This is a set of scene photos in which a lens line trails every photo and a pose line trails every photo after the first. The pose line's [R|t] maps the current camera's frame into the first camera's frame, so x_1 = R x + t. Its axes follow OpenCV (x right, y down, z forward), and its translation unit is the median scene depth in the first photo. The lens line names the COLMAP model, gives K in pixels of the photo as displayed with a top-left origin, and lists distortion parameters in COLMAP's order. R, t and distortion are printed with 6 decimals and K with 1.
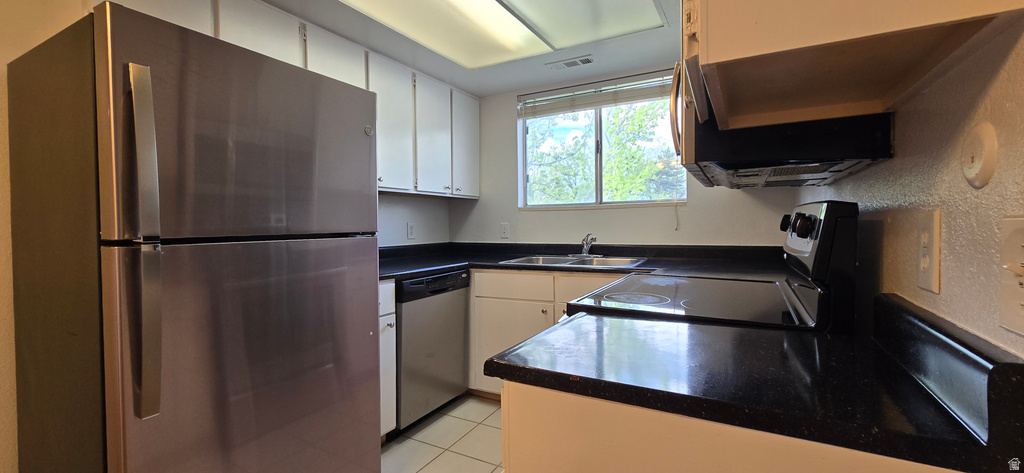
lens RADIAL K [[423.0, 0, 515.8], [0, 423.0, 235.6], [0, 0, 1]] dist [-0.002830, -0.000260]
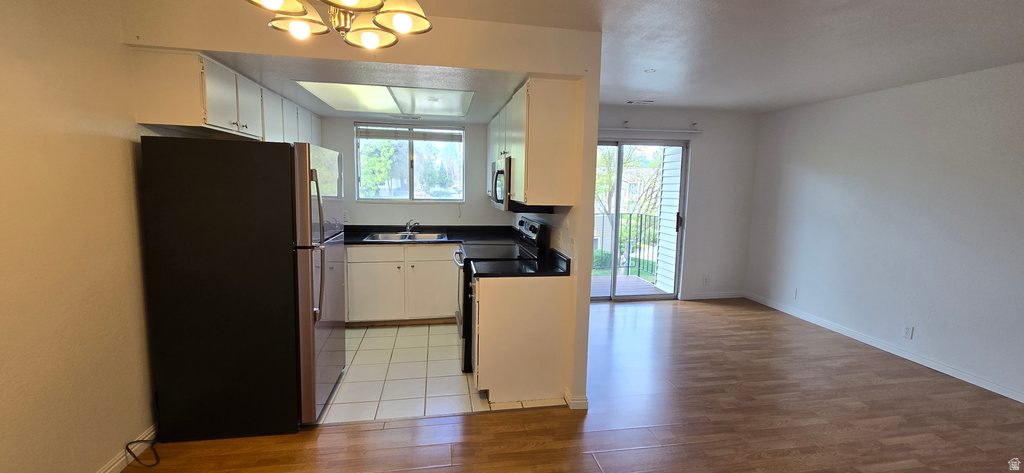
lens RADIAL K [[423.0, 0, 512.4], [0, 423.0, 233.7], [0, 0, 1]] dist [-0.002830, -0.000260]
pose [[0.782416, -0.043725, 0.621219, -0.536034], [-0.012796, 0.996193, 0.086234, -0.095971], [-0.622625, -0.075420, 0.778877, -0.524920]]
